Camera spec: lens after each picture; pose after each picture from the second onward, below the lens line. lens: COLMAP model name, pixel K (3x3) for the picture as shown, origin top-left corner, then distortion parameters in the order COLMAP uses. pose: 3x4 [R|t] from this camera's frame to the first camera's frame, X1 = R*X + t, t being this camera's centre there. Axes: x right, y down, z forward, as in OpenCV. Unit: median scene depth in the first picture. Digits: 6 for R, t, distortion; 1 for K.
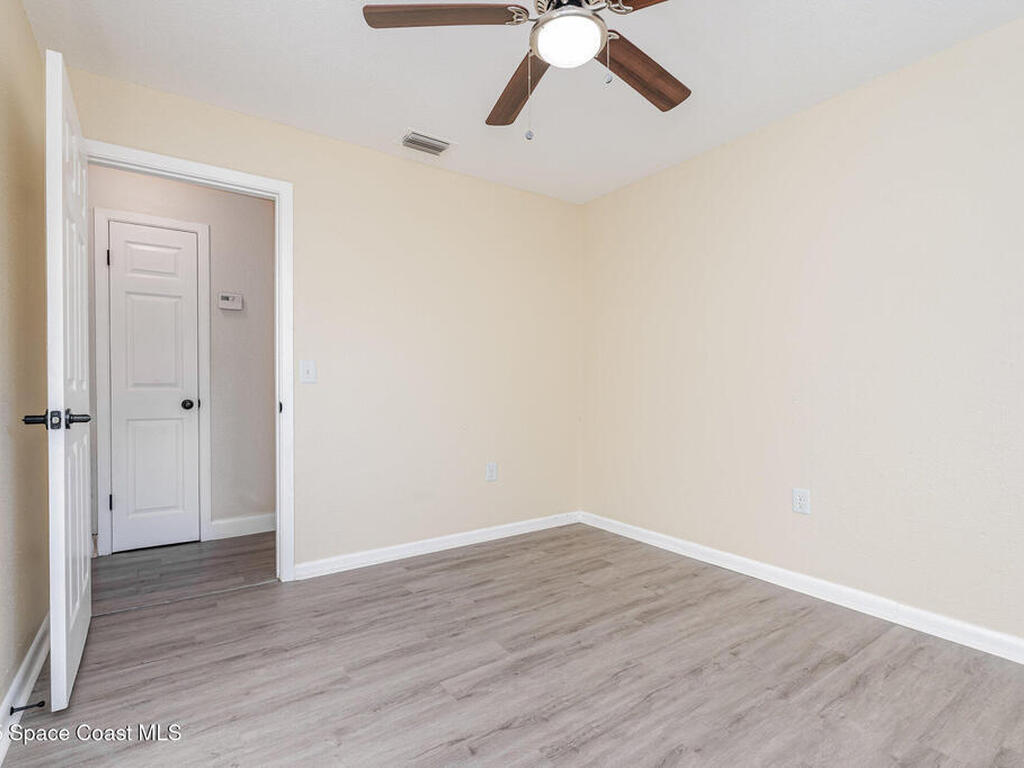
lens RADIAL K [[539.6, 0, 510.9], [0, 539.6, 396.3], [0, 0, 1]] dist [-0.000898, -0.000330]
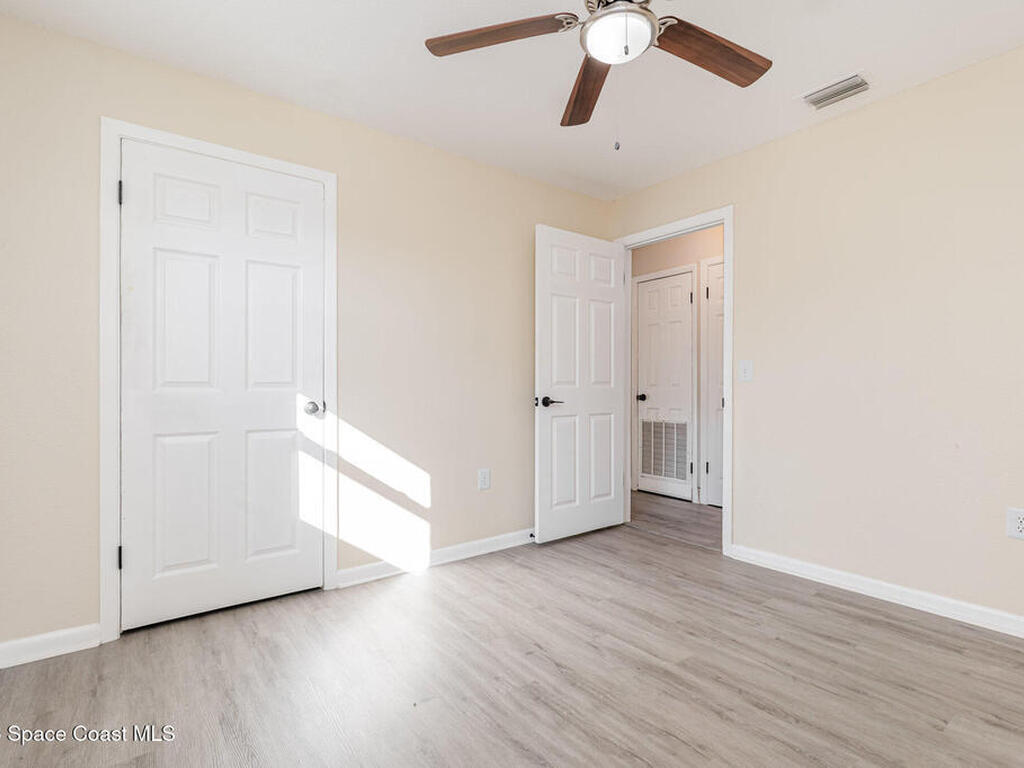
lens RADIAL K [[519.3, 0, 511.0], [0, 519.3, 387.1], [0, 0, 1]] dist [-0.001603, -0.000013]
pose [[0.004801, 0.001611, -0.999987, 0.850409], [-0.011838, 0.999929, 0.001554, -0.022822], [0.999918, 0.011830, 0.004820, 0.624838]]
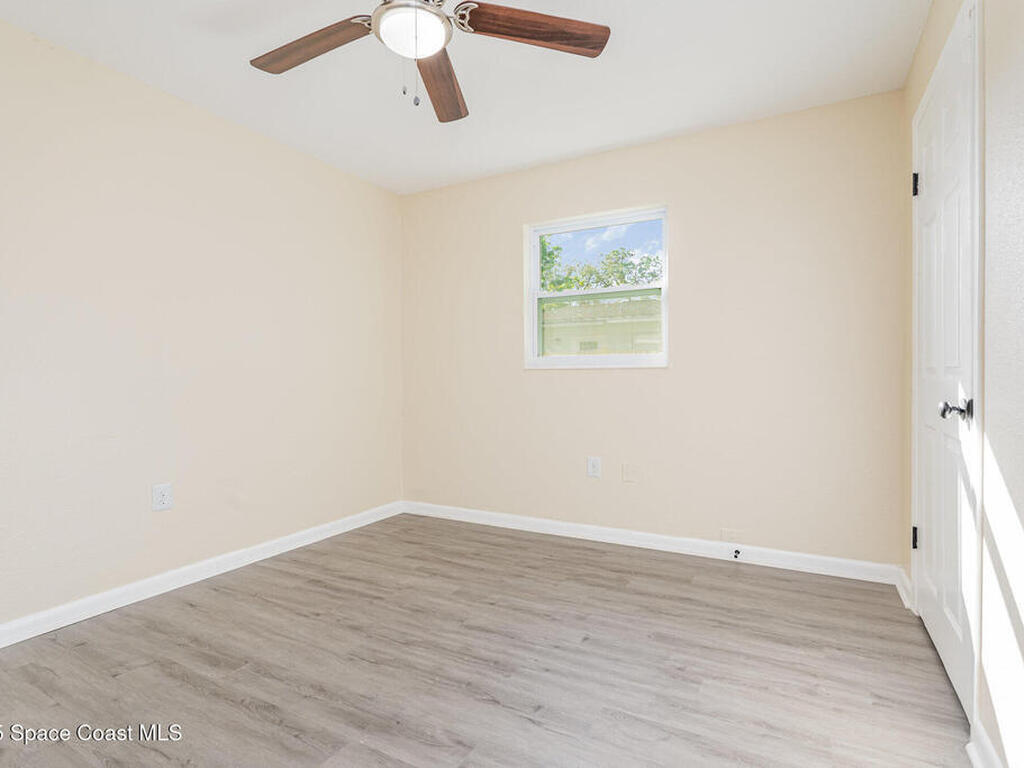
lens RADIAL K [[489.6, 0, 525.8], [0, 489.6, 382.8], [0, 0, 1]] dist [-0.001820, -0.000055]
pose [[-0.452439, -0.009236, 0.891748, -0.625777], [0.020523, 0.999574, 0.020766, -0.015878], [-0.891559, 0.027697, -0.452056, 0.967917]]
